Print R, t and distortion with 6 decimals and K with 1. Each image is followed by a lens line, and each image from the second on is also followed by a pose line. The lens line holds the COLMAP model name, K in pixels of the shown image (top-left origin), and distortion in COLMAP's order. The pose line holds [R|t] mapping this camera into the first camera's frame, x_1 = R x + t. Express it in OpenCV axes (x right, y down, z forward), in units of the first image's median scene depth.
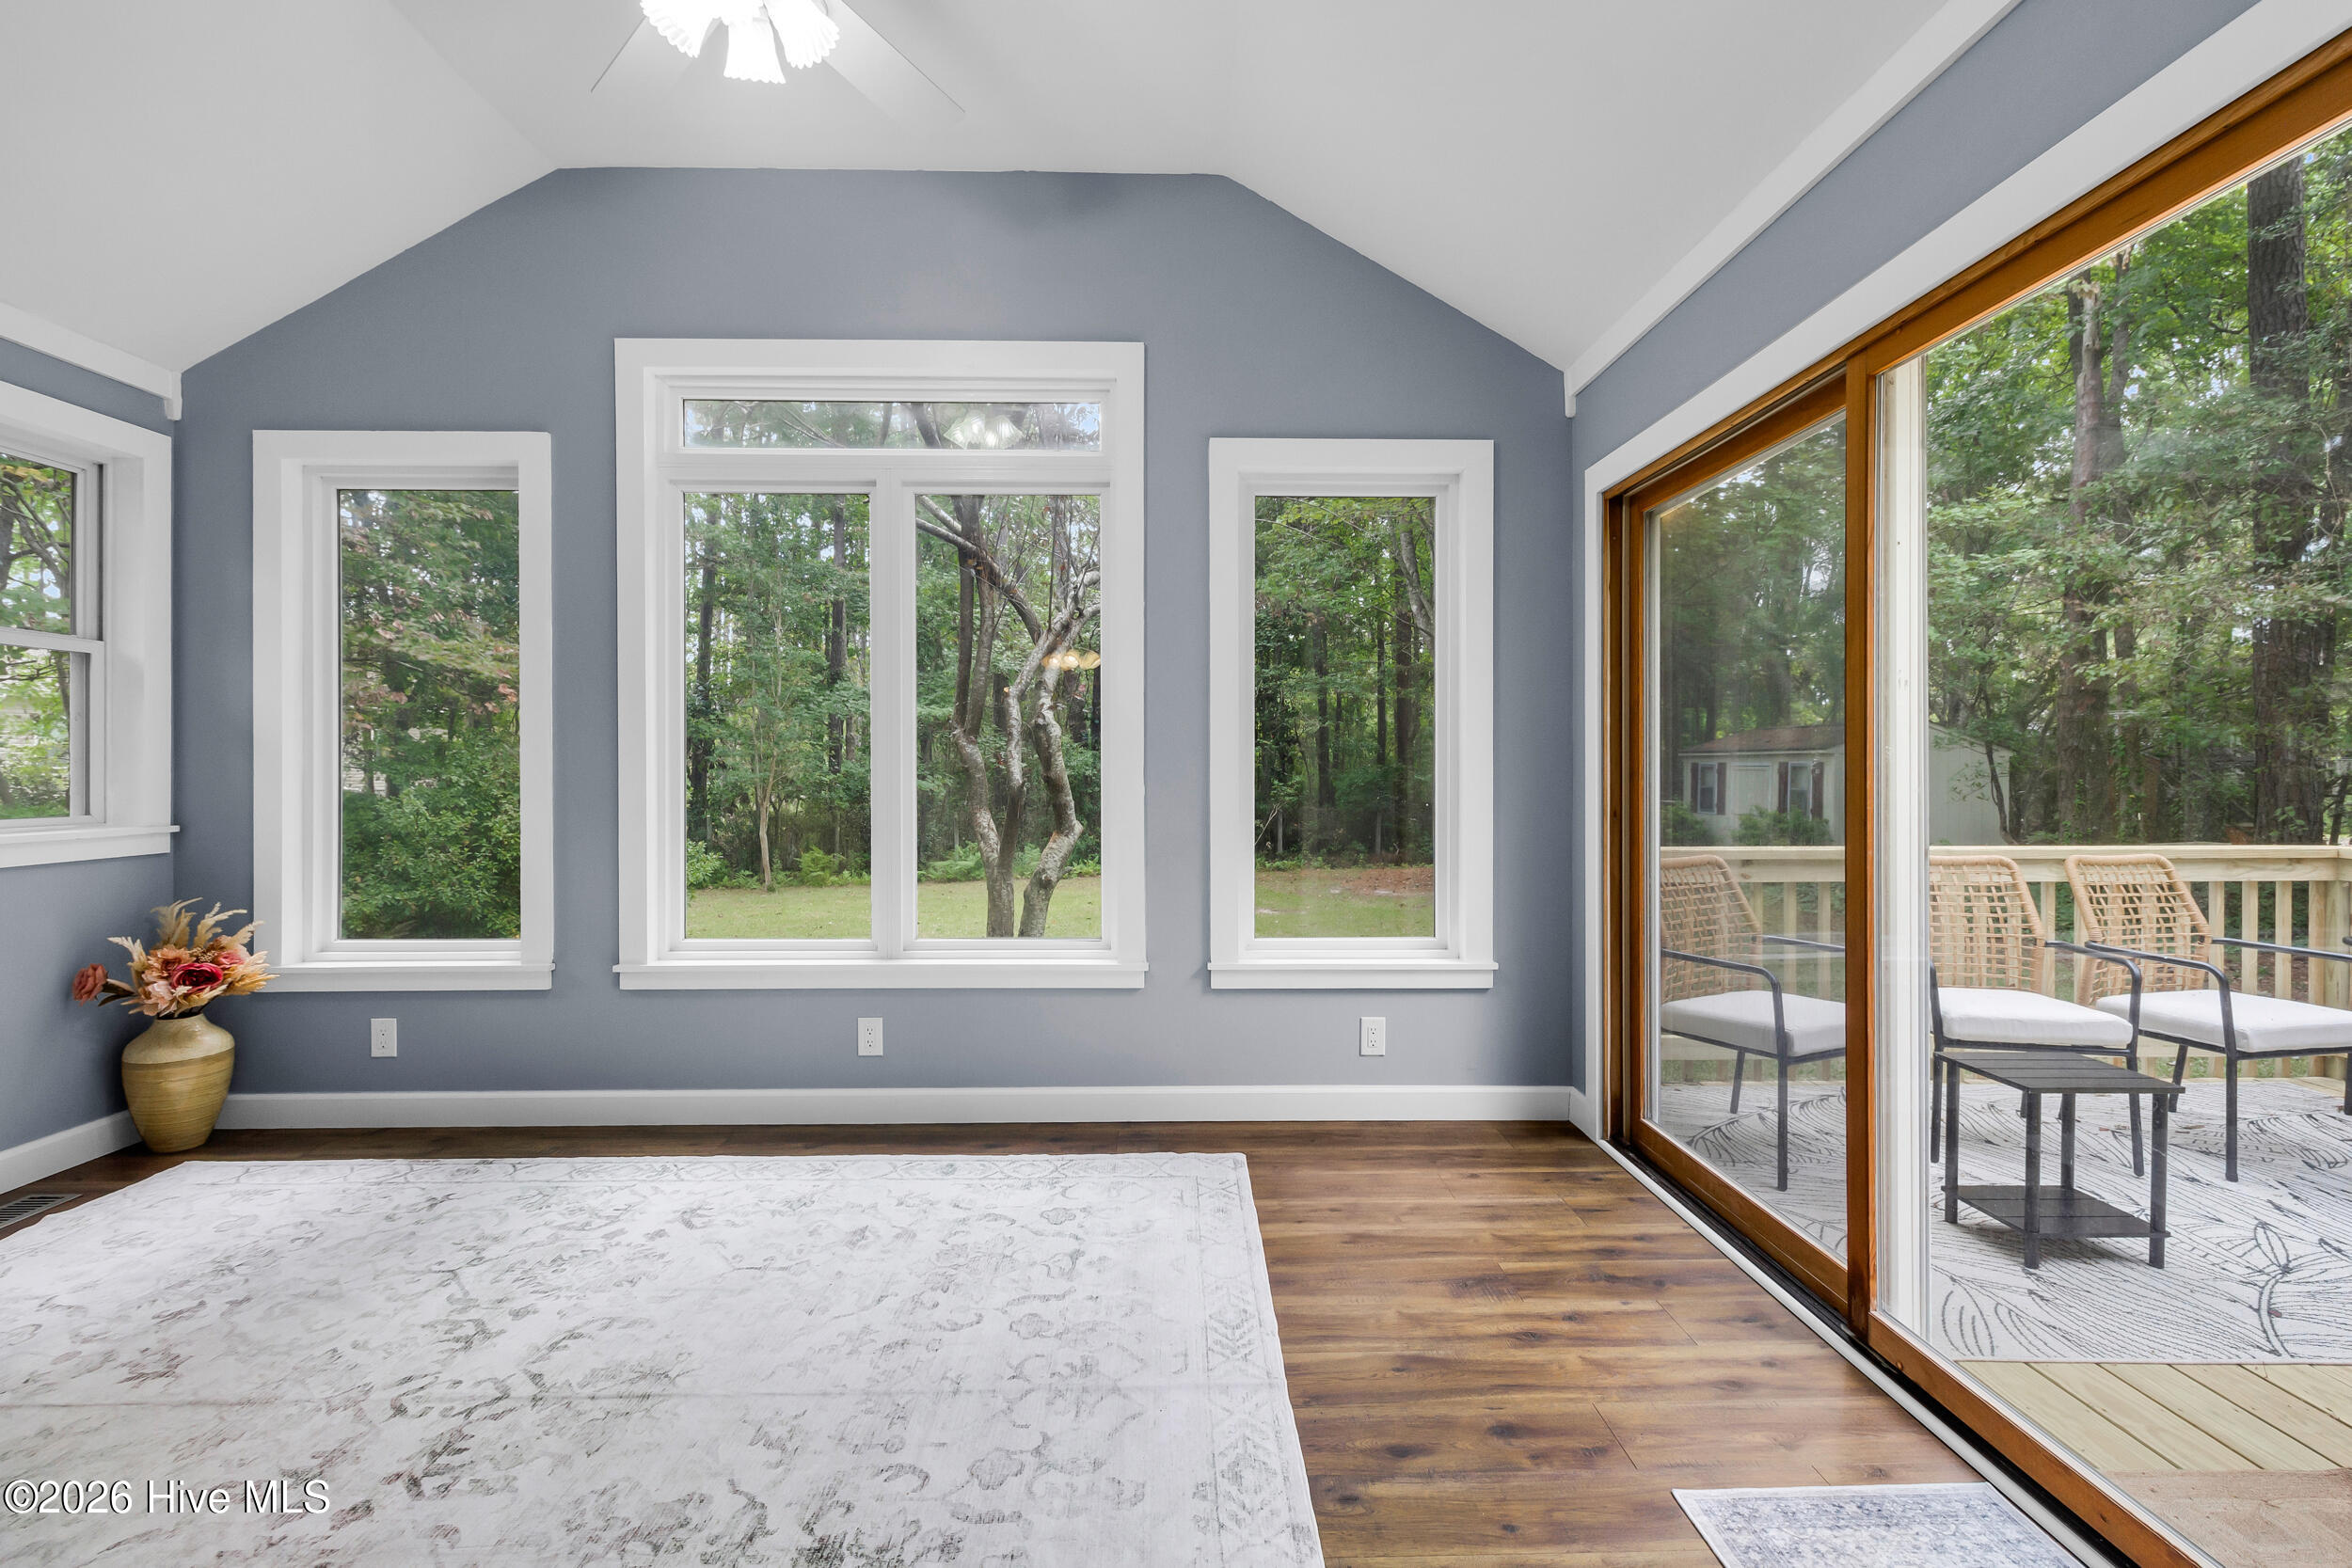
lens RADIAL K [[1095.1, 0, 1194.3], [0, 1095.1, 738.8], [0, 0, 1]] dist [0.001203, -0.001385]
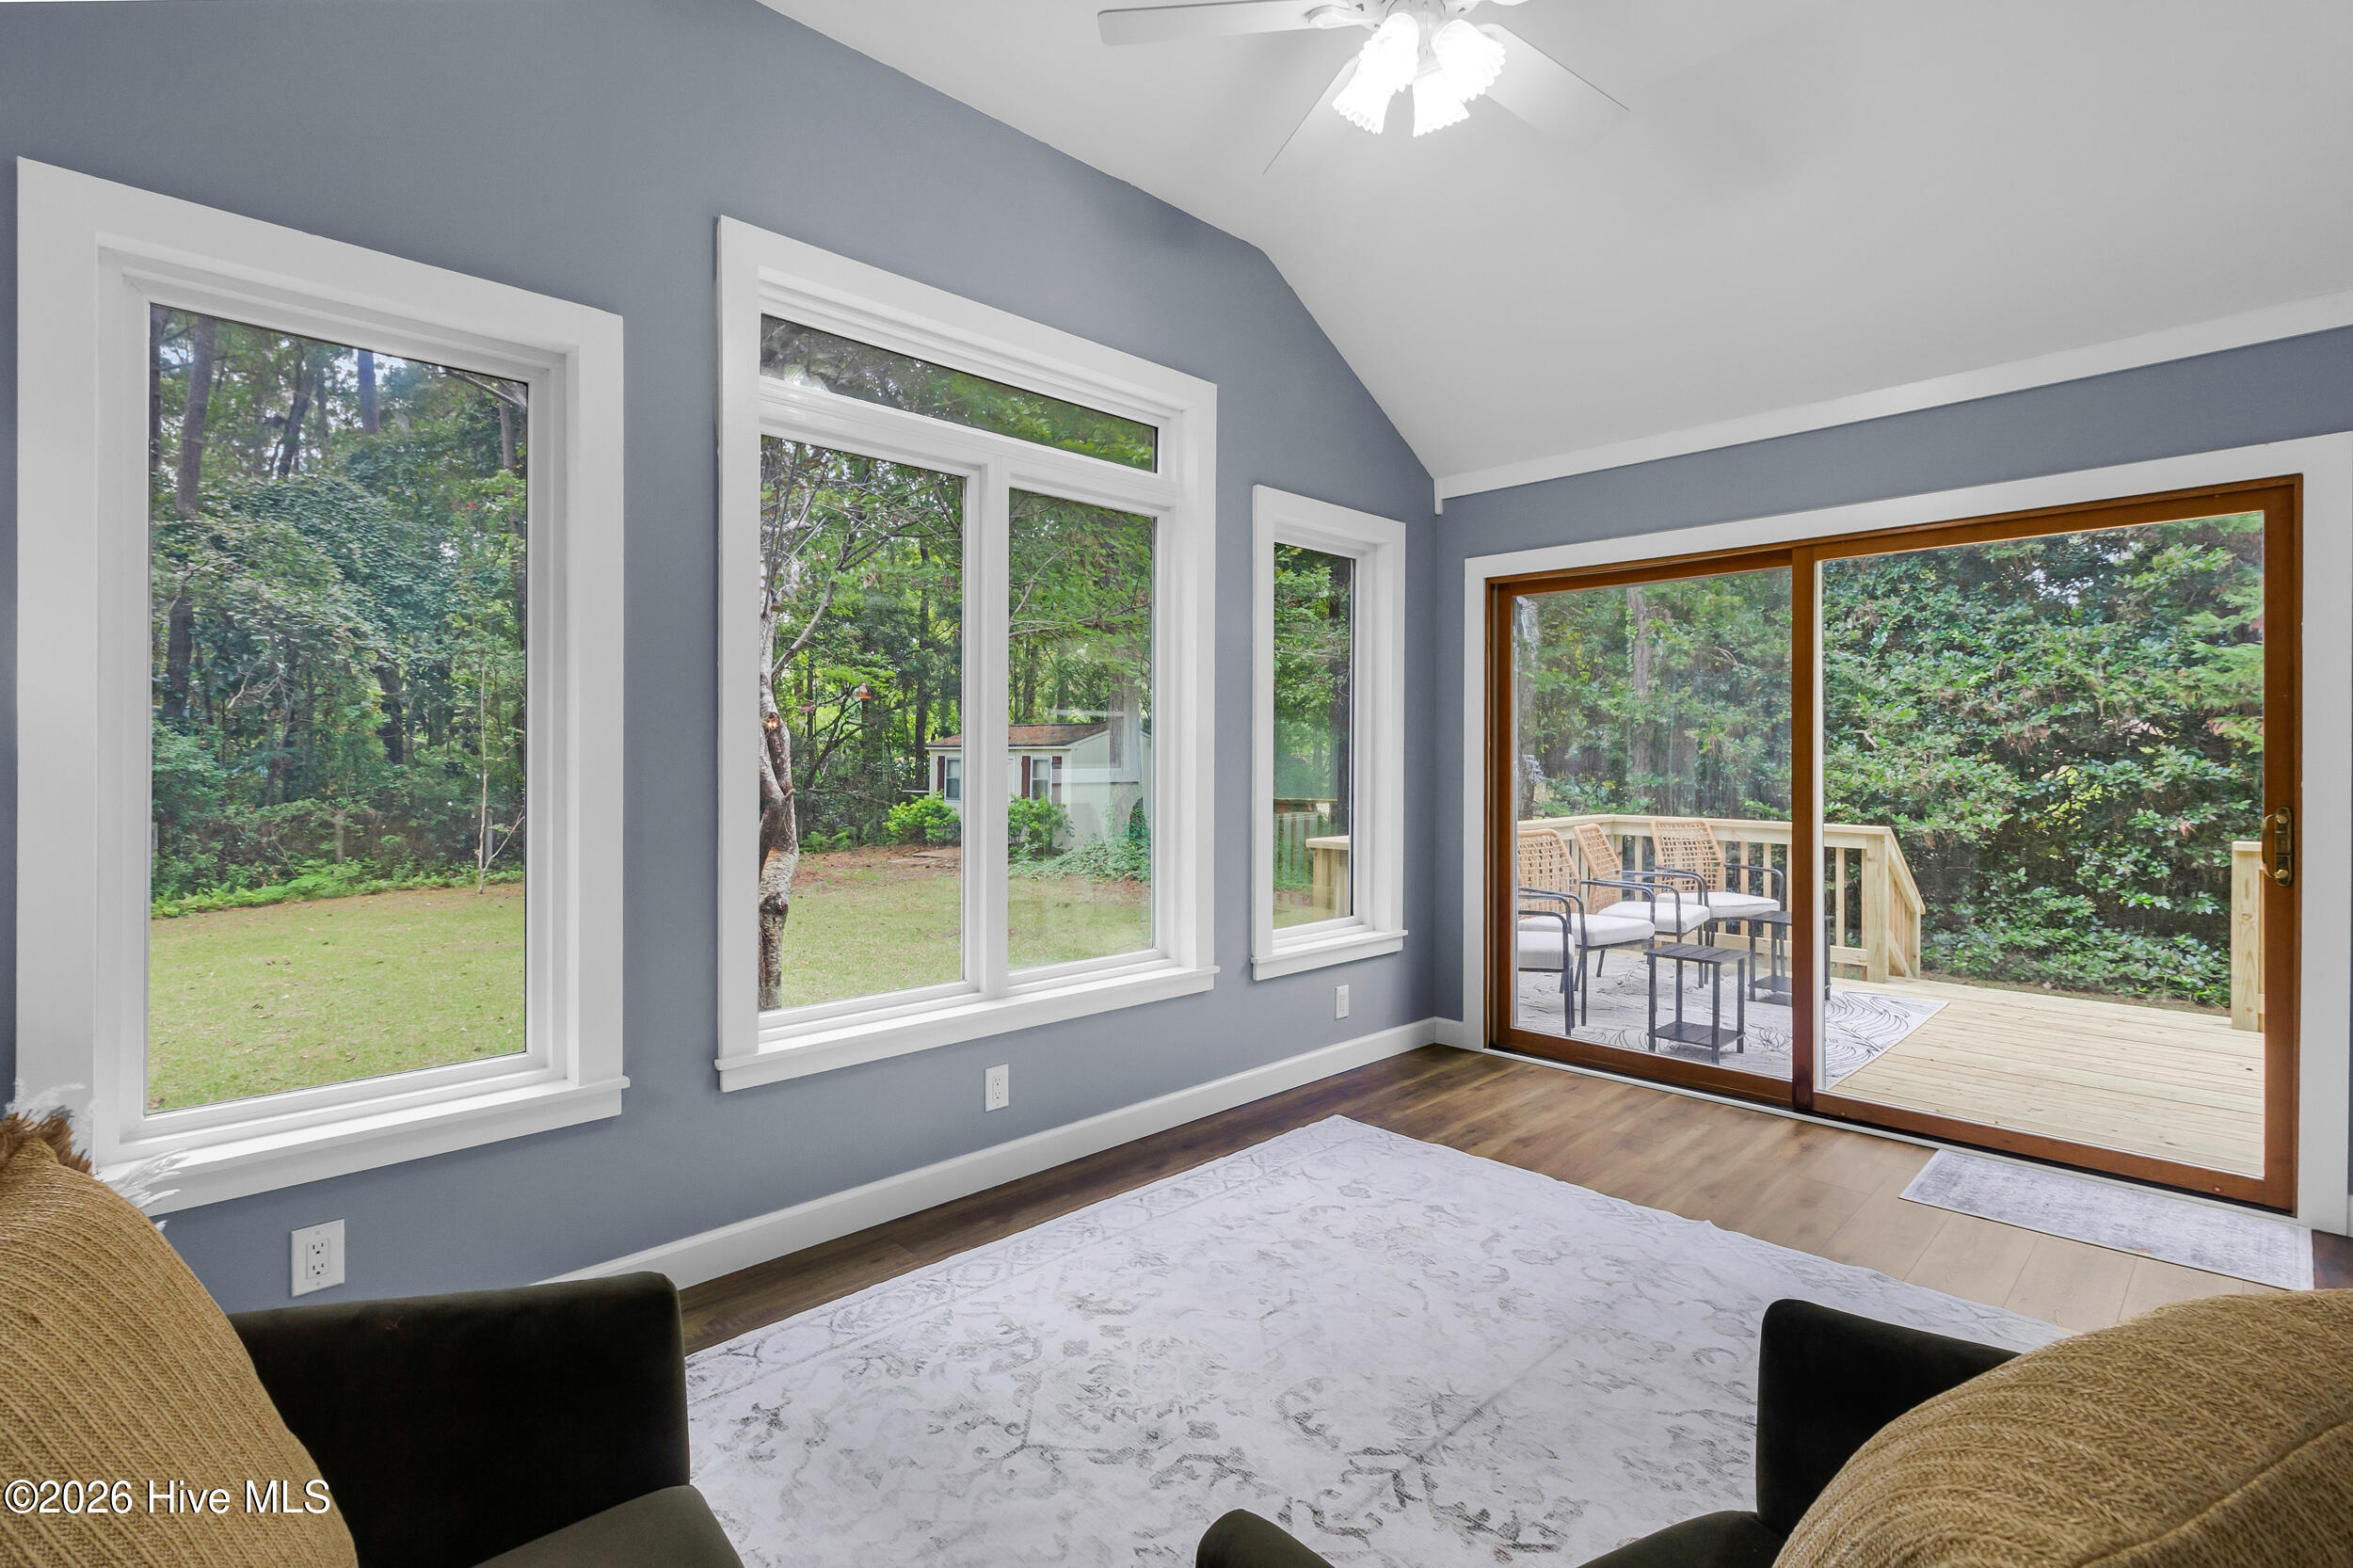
lens RADIAL K [[1095.6, 0, 1167.8], [0, 1095.6, 720.4], [0, 0, 1]] dist [0.001203, -0.001385]
pose [[0.728950, 0.023240, 0.684172, -0.819124], [-0.019571, 0.999723, -0.013106, -0.019165], [-0.684287, -0.003837, 0.729203, 0.254514]]
